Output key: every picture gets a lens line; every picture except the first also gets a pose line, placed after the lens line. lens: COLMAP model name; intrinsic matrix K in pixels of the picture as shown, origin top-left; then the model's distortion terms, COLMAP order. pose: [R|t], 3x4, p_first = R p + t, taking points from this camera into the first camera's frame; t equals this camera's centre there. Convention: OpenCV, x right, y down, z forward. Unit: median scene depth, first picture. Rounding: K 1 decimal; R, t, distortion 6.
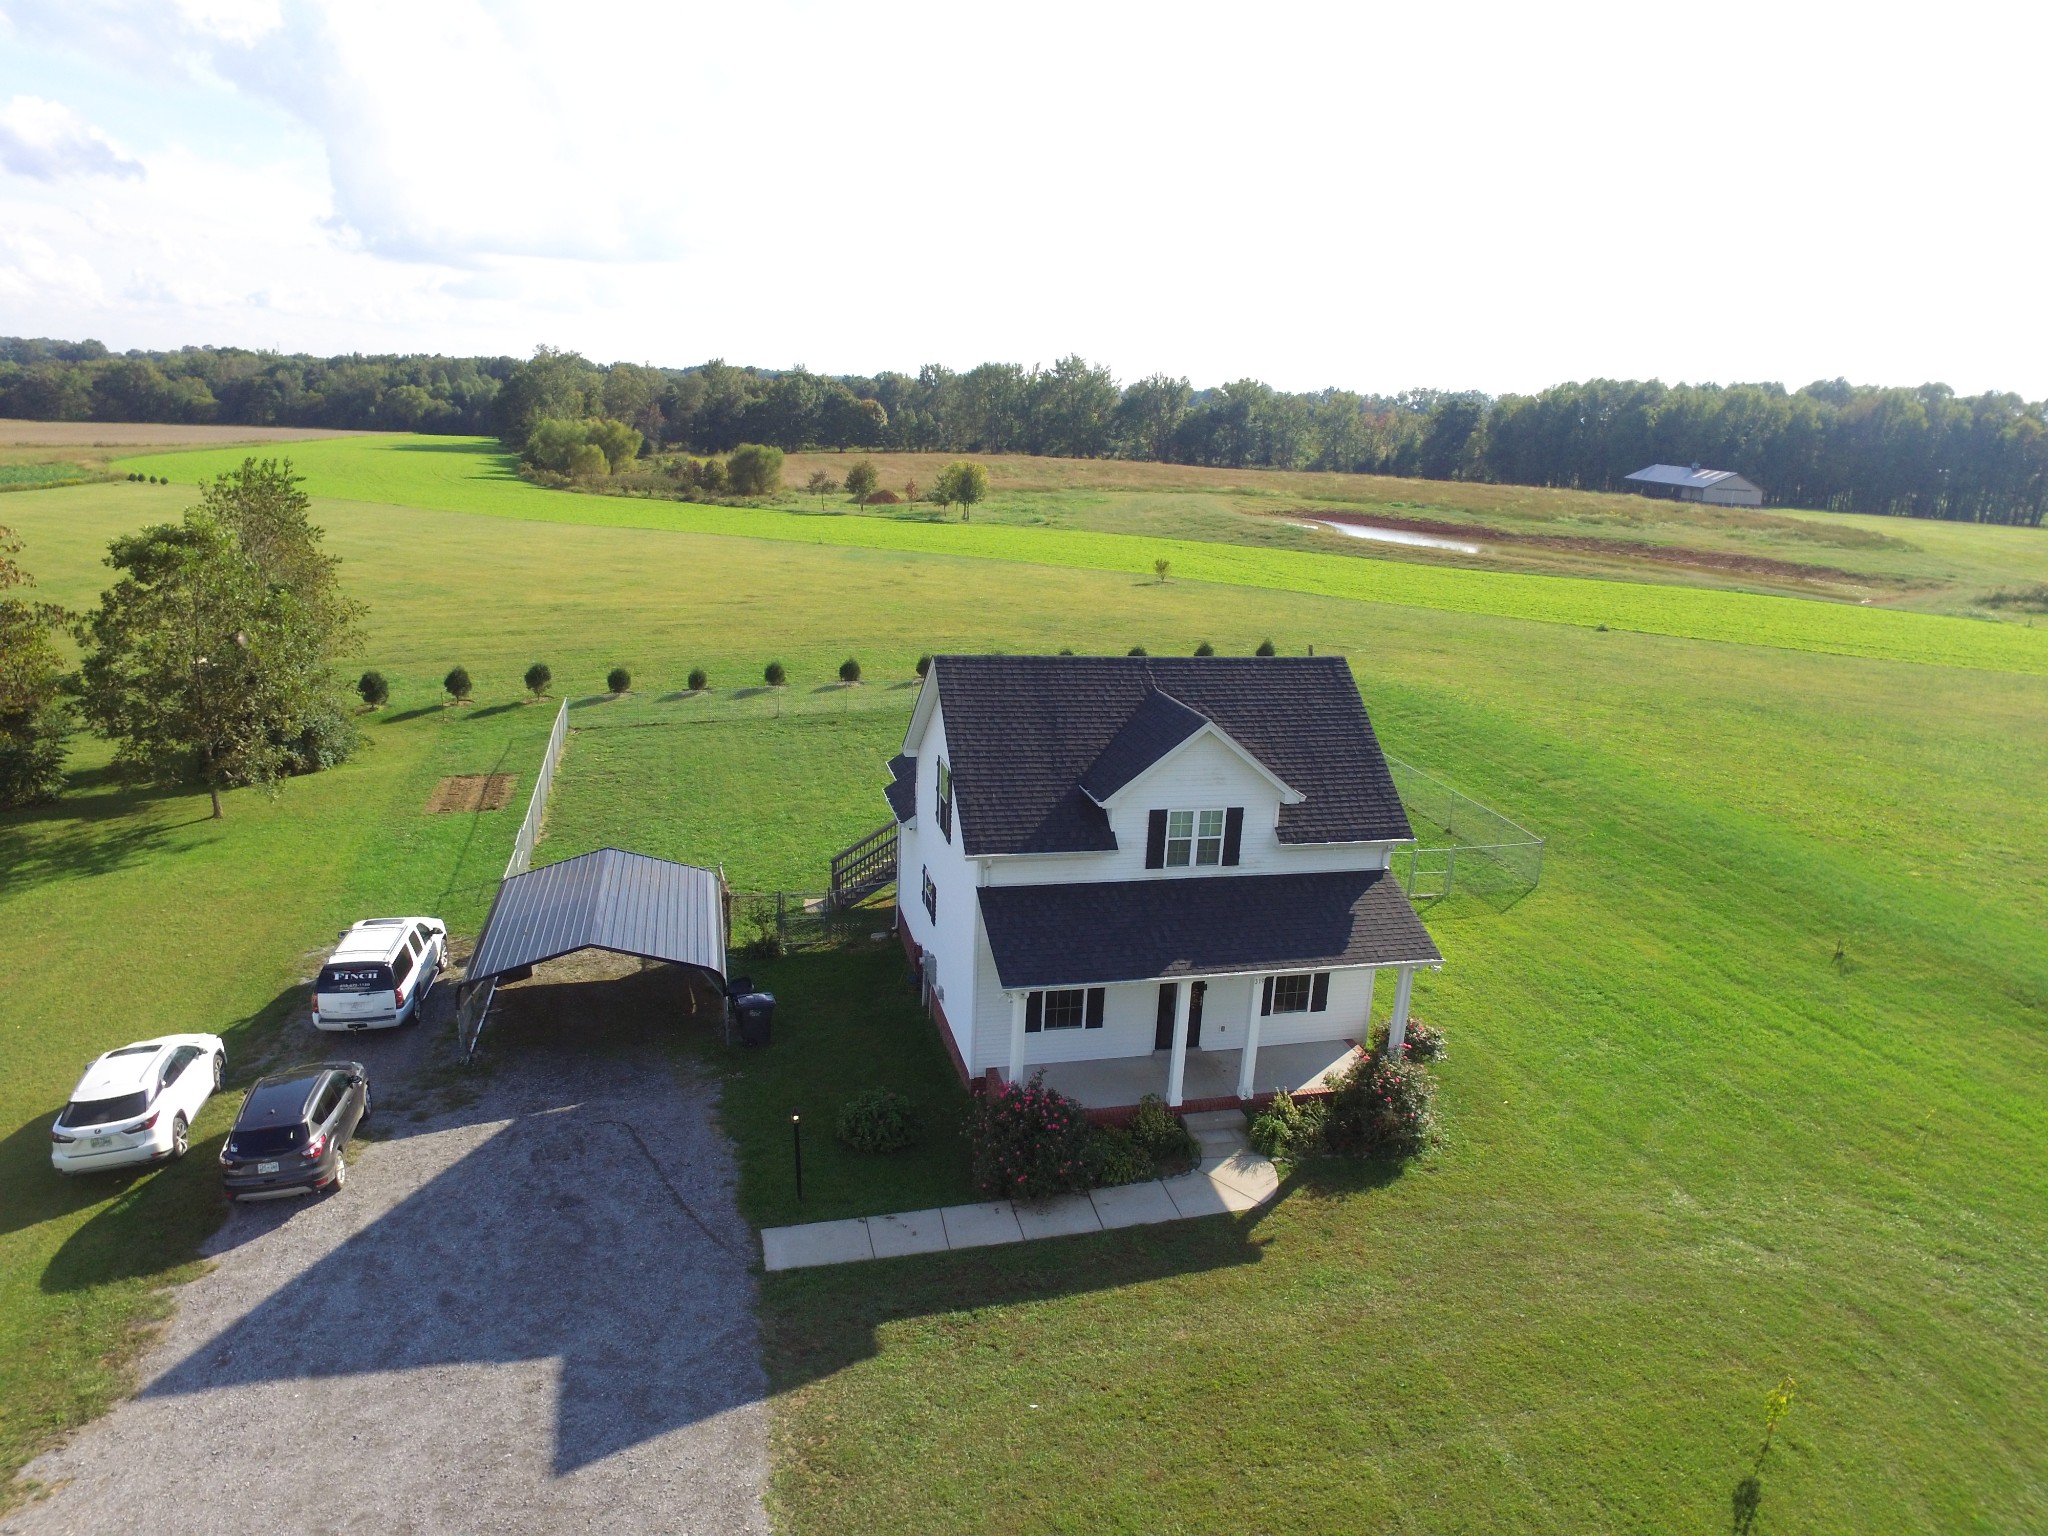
lens RADIAL K [[1396.8, 0, 1056.9], [0, 1396.8, 789.3], [0, 0, 1]] dist [-0.142337, 0.113860]
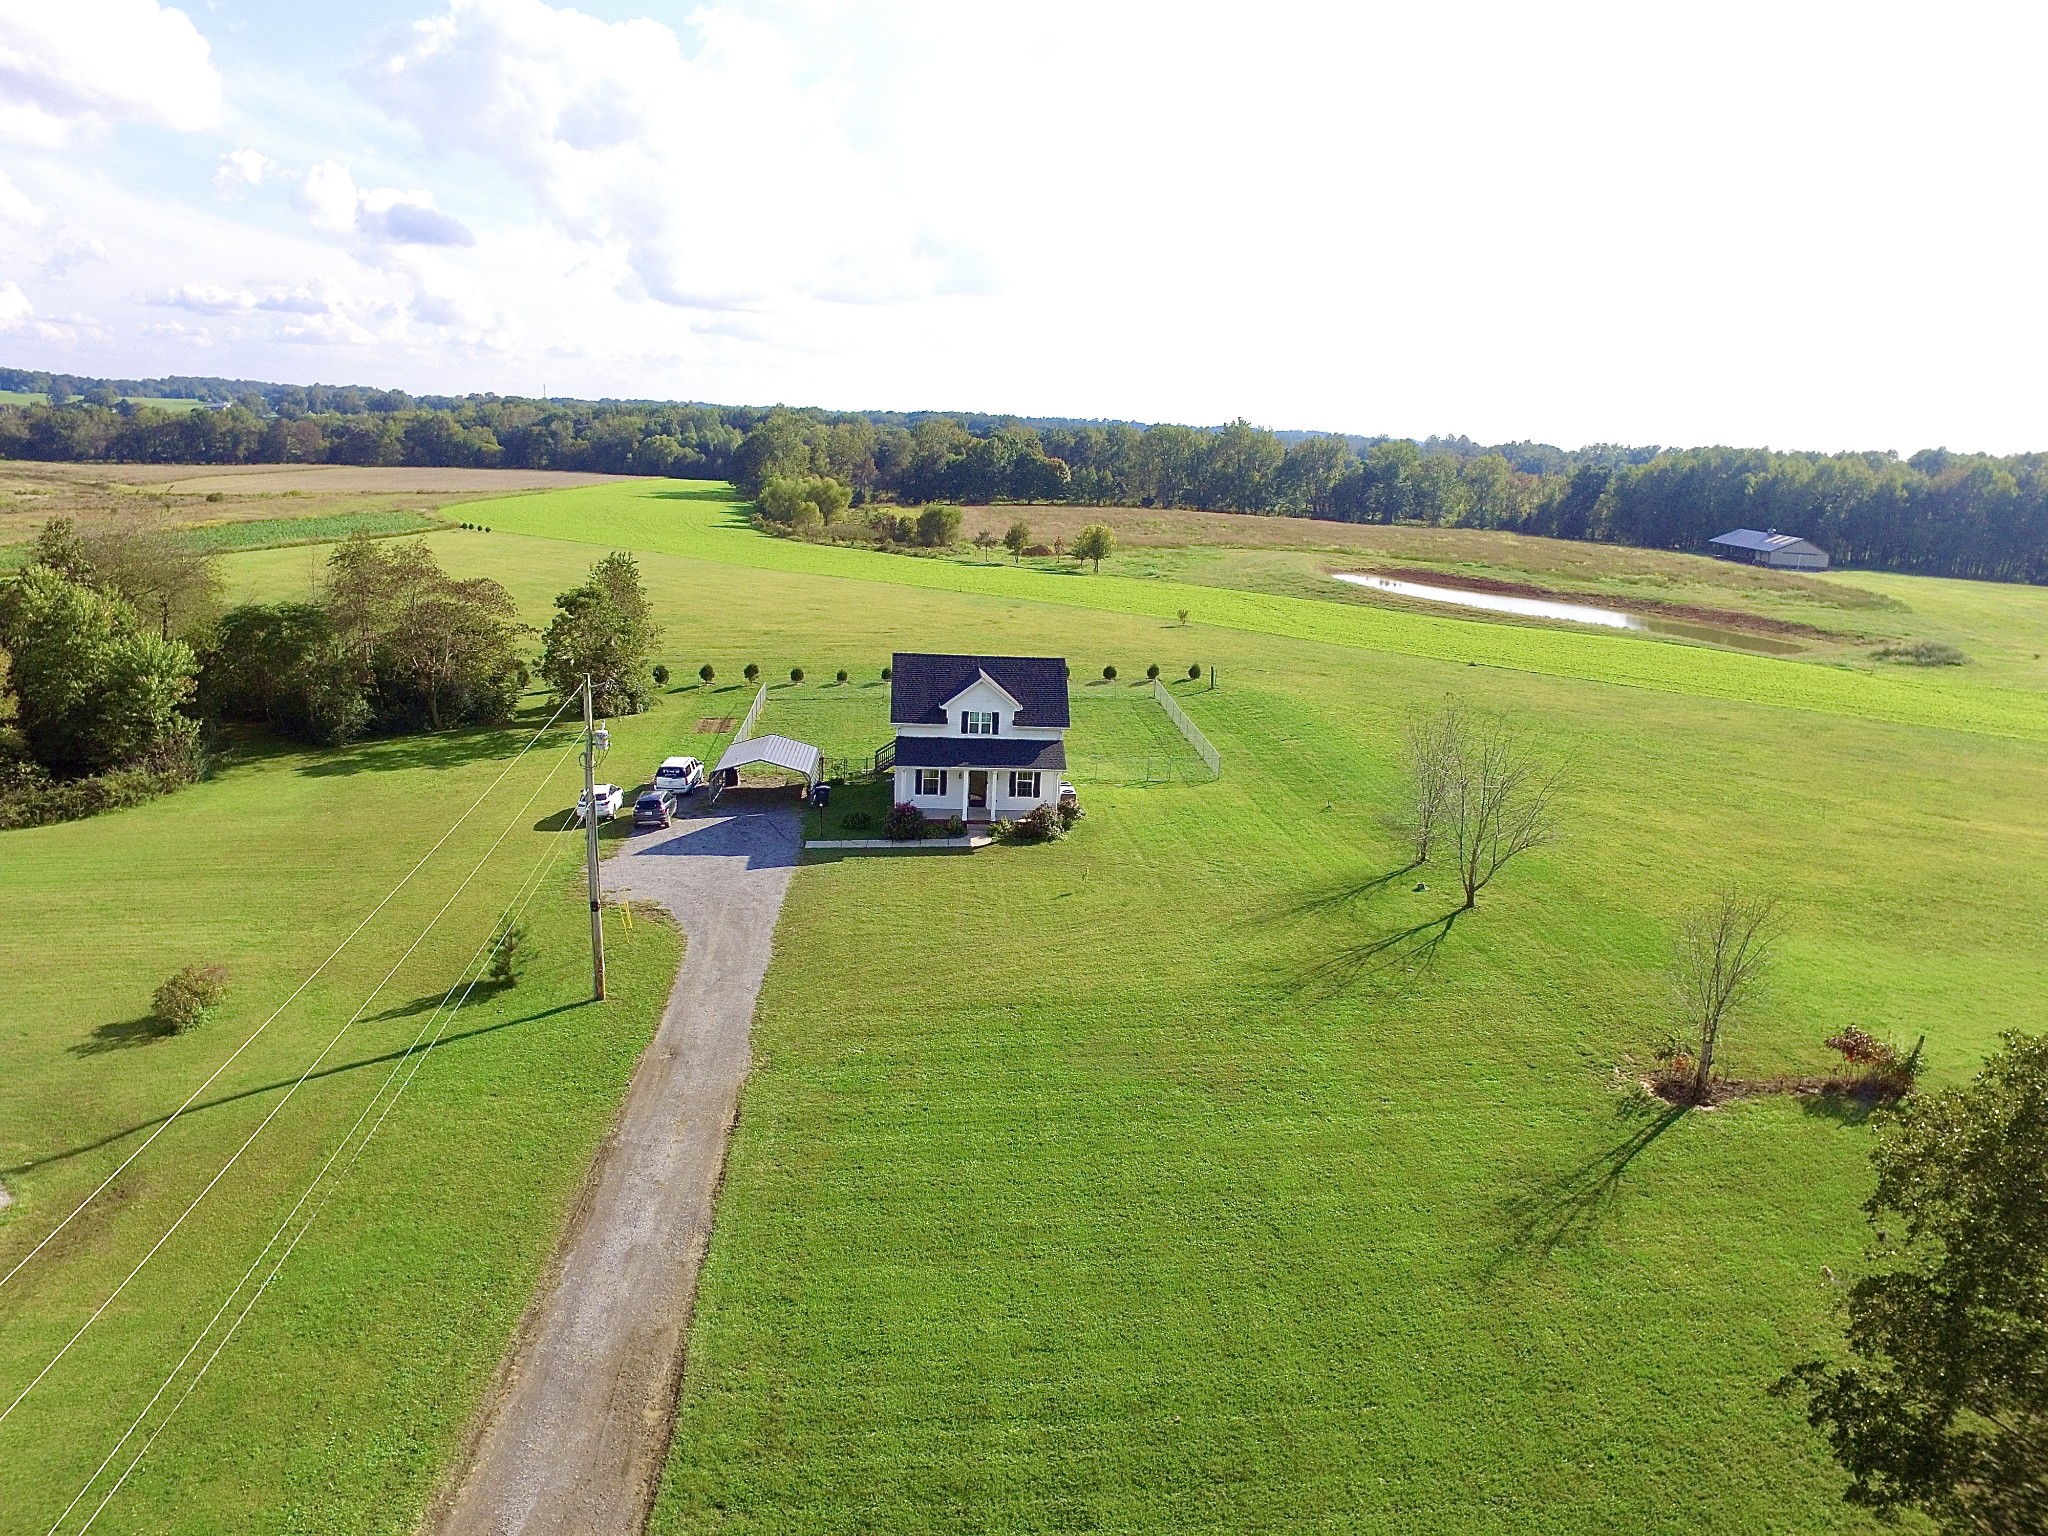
lens RADIAL K [[1396.8, 0, 1056.9], [0, 1396.8, 789.3], [0, 0, 1]] dist [-0.142337, 0.113860]
pose [[0.987890, 0.039178, -0.150127, 0.080896], [-0.043255, 0.998776, -0.023989, 0.027359], [0.149004, 0.030192, 0.988376, -0.199945]]
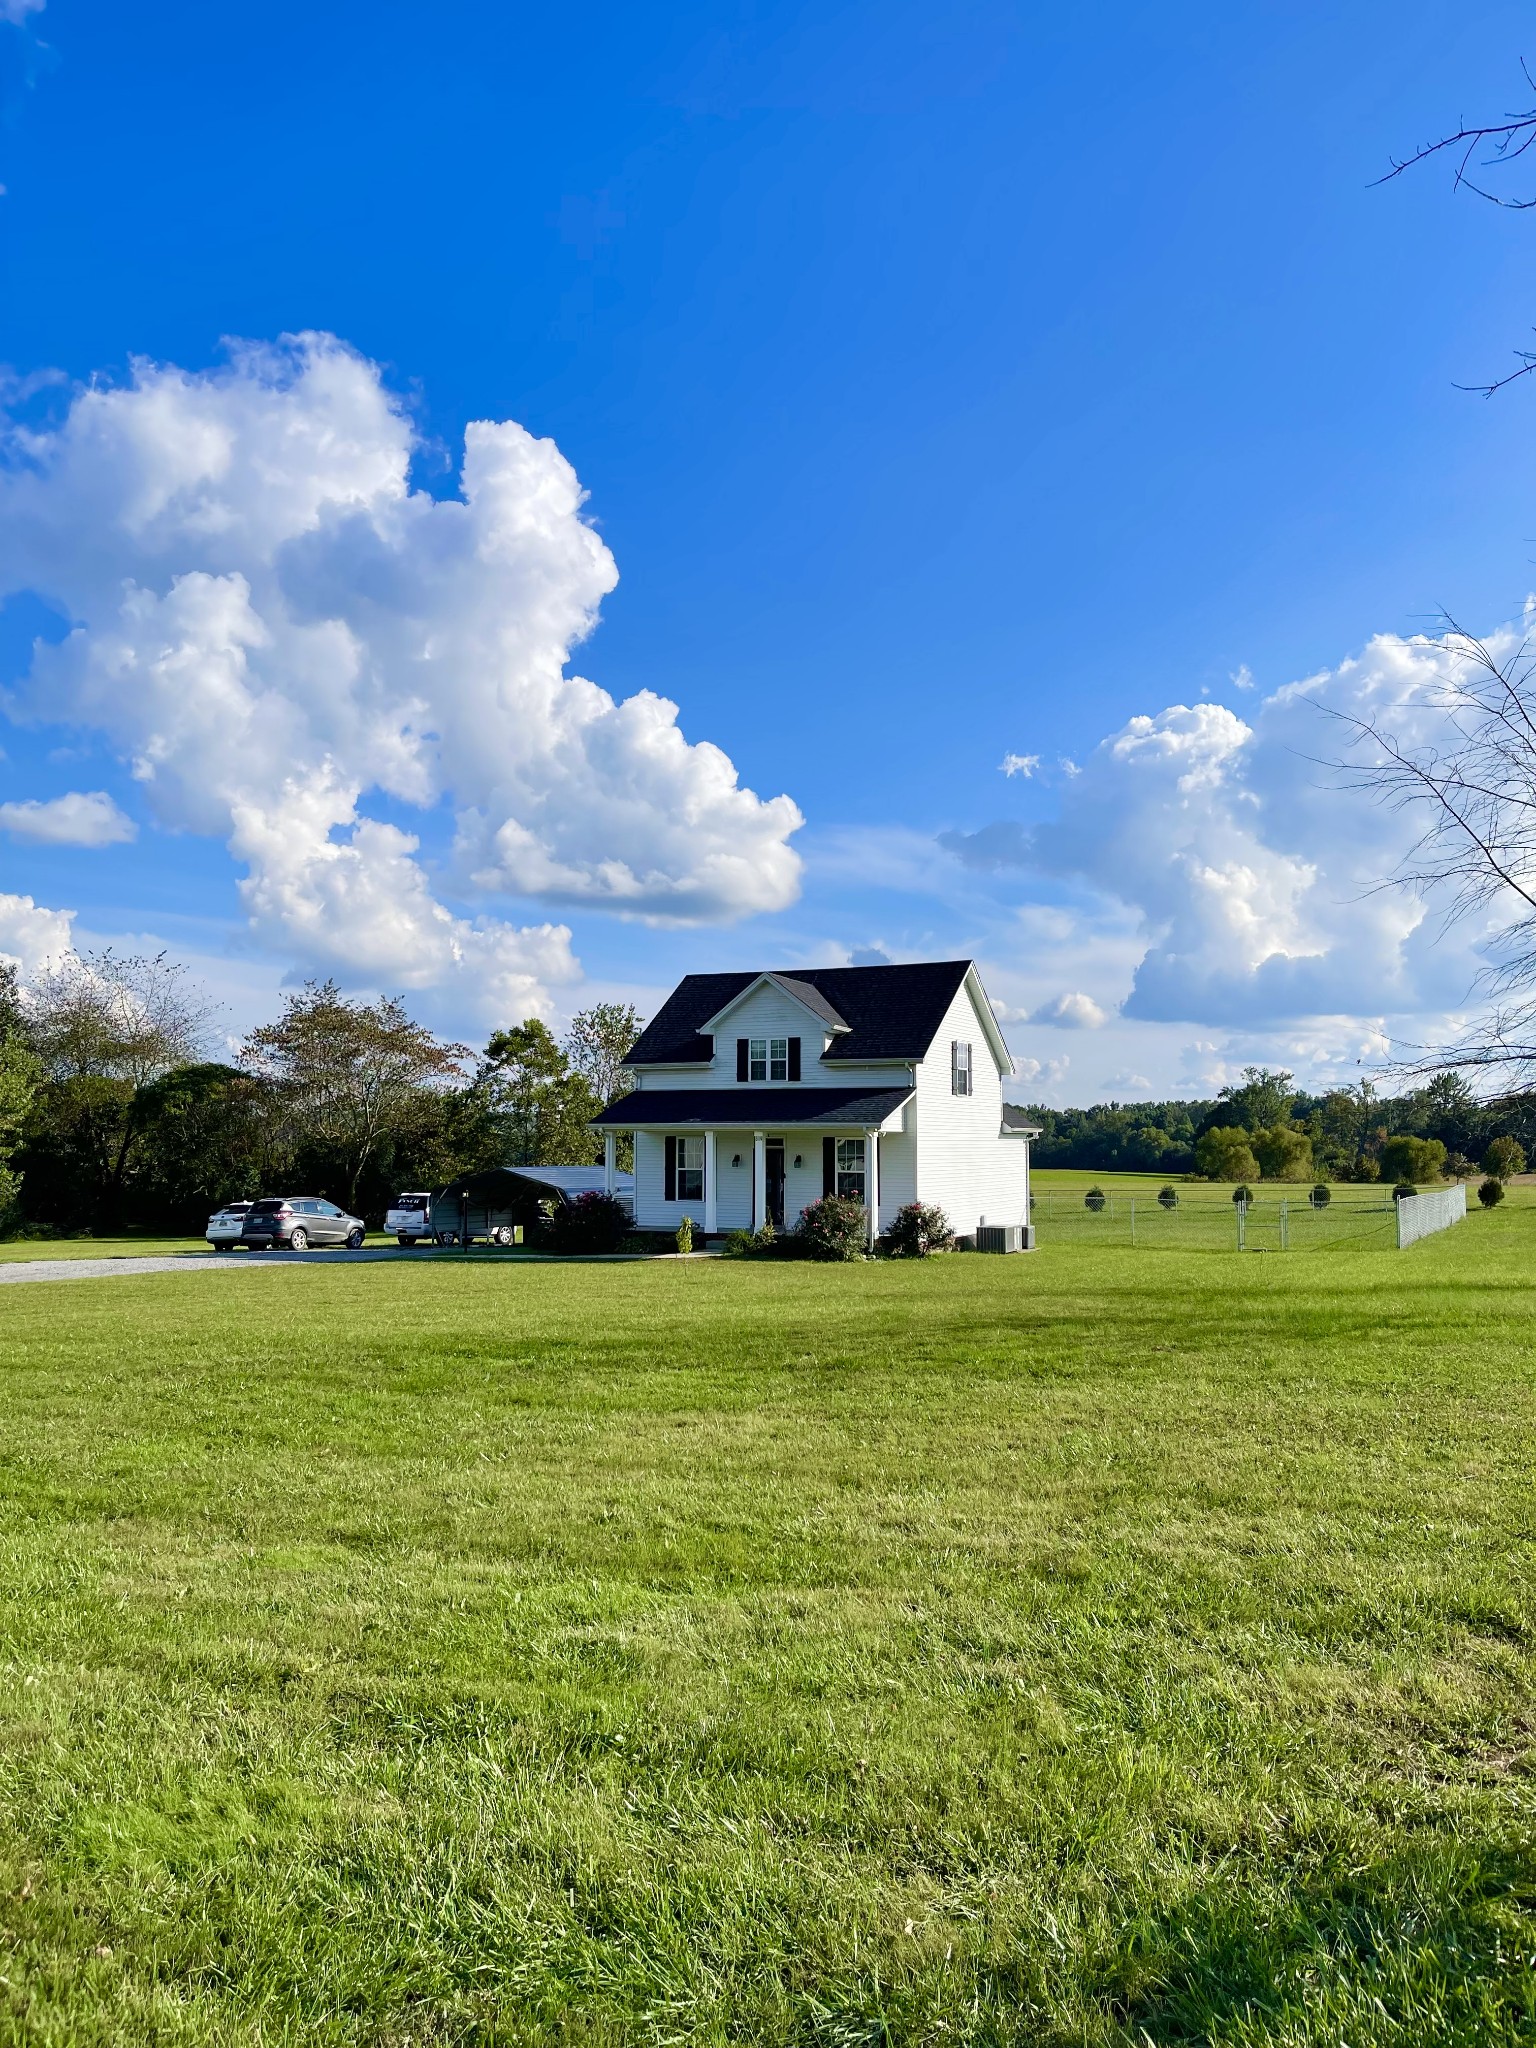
lens RADIAL K [[1565.0, 0, 767.0], [0, 1565.0, 1039.0], [0, 0, 1]] dist [0.106245, -0.147585]
pose [[0.758558, -0.089309, -0.645457, 0.141290], [-0.143616, 0.943289, -0.299300, 0.061629], [0.635582, 0.319734, 0.702713, -0.016121]]
